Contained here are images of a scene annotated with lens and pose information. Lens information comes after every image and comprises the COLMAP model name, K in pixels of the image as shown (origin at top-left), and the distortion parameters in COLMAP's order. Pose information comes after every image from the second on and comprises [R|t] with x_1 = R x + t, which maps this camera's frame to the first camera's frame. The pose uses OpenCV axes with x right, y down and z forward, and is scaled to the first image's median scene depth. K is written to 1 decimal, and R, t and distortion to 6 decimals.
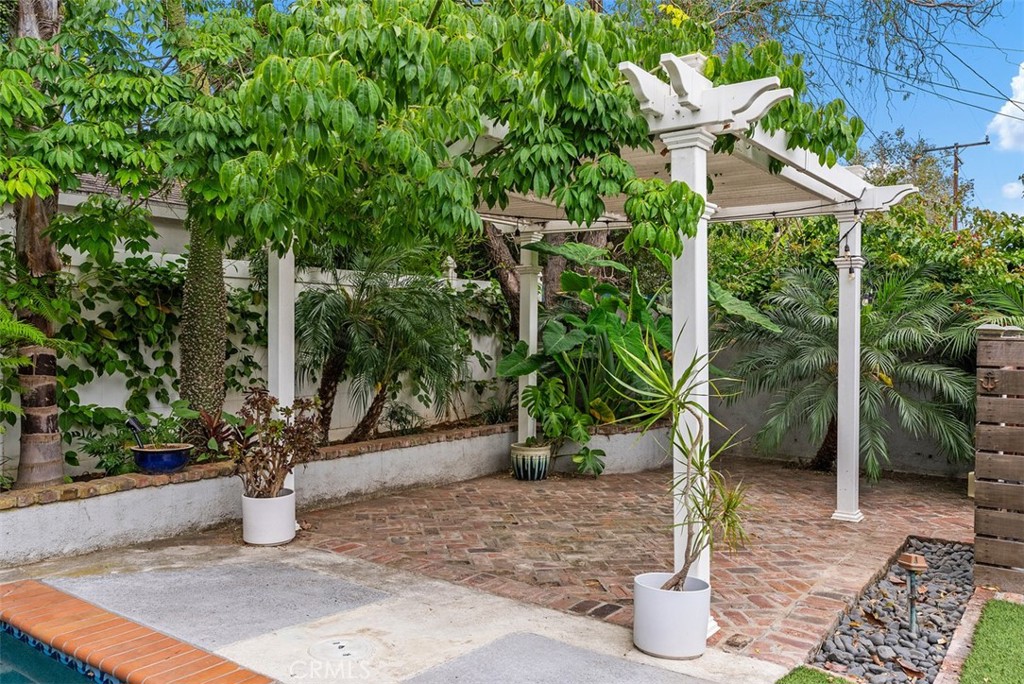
lens RADIAL K [[832.6, 0, 511.0], [0, 832.6, 340.7], [0, 0, 1]] dist [-0.007845, 0.005296]
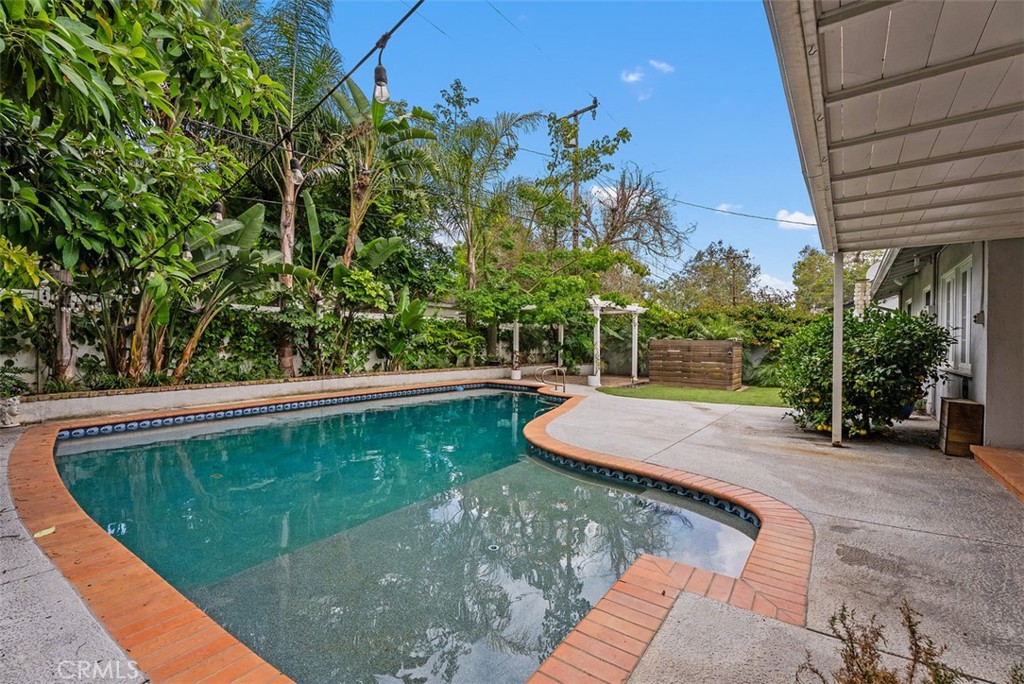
lens RADIAL K [[457.9, 0, 512.1], [0, 457.9, 342.8], [0, 0, 1]] dist [0.002937, -0.001583]
pose [[0.999889, 0.006543, -0.013354, -0.232430], [-0.006637, 0.999954, -0.006987, 0.029772], [0.013307, 0.007075, 0.999886, -1.520639]]
